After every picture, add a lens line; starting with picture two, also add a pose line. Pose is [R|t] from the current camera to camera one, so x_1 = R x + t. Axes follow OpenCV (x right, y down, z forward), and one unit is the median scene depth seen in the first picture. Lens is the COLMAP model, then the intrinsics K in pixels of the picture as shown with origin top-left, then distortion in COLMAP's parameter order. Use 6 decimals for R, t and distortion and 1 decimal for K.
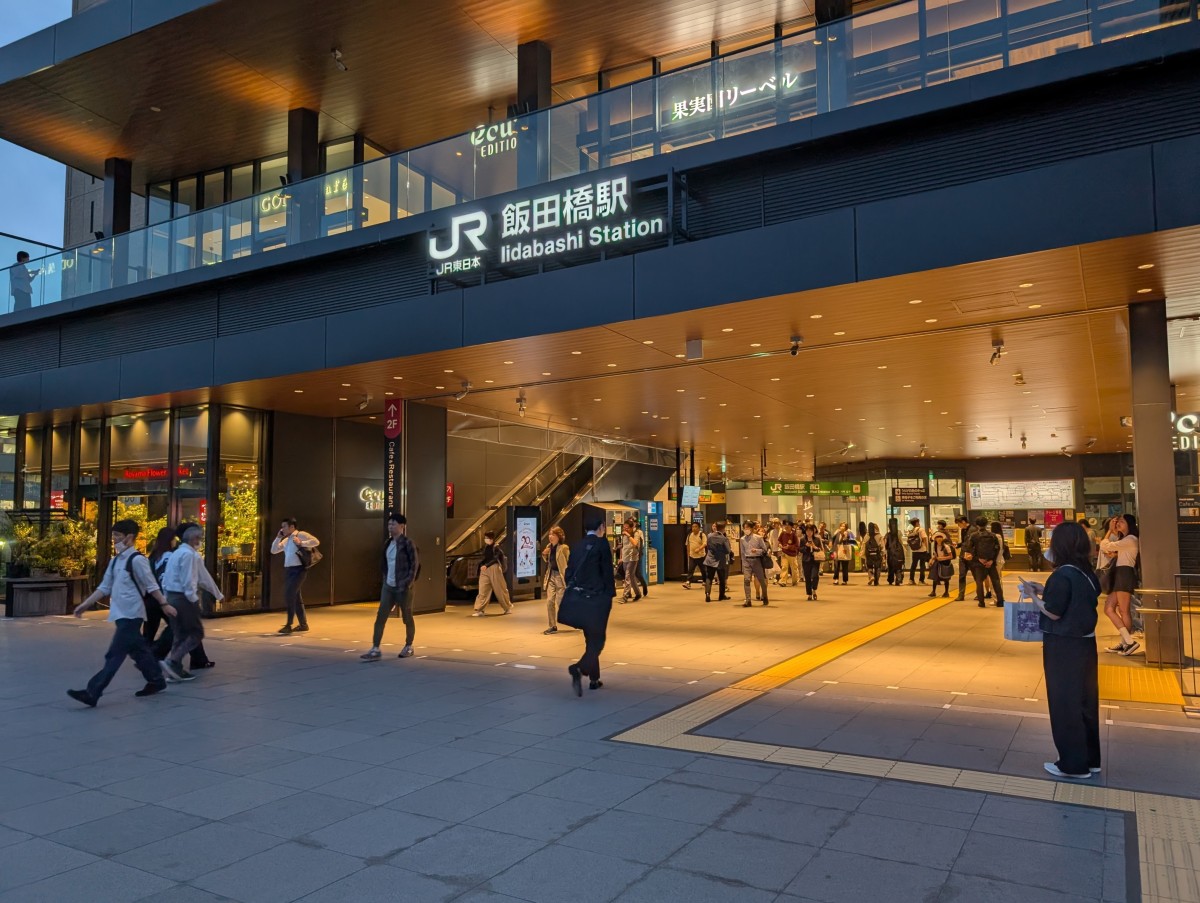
lens RADIAL K [[877.7, 0, 608.5], [0, 877.7, 455.8], [0, 0, 1]] dist [-0.008512, -0.002635]
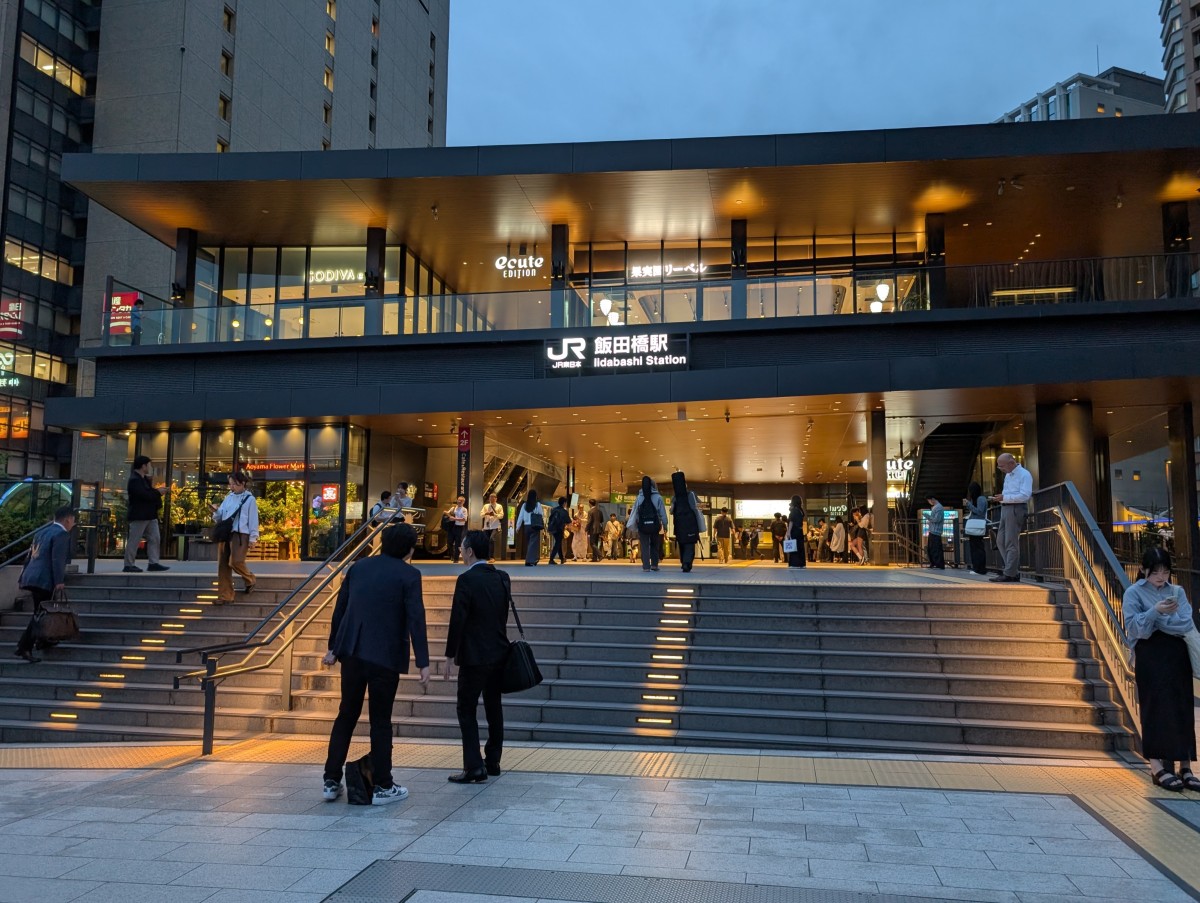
lens RADIAL K [[877.7, 0, 593.4], [0, 877.7, 448.4], [0, 0, 1]] dist [-0.008512, -0.002635]
pose [[0.950754, 0.052986, 0.305384, -0.706452], [-0.042082, 0.998223, -0.042183, 0.044613], [-0.307076, 0.027255, 0.951295, -0.851673]]
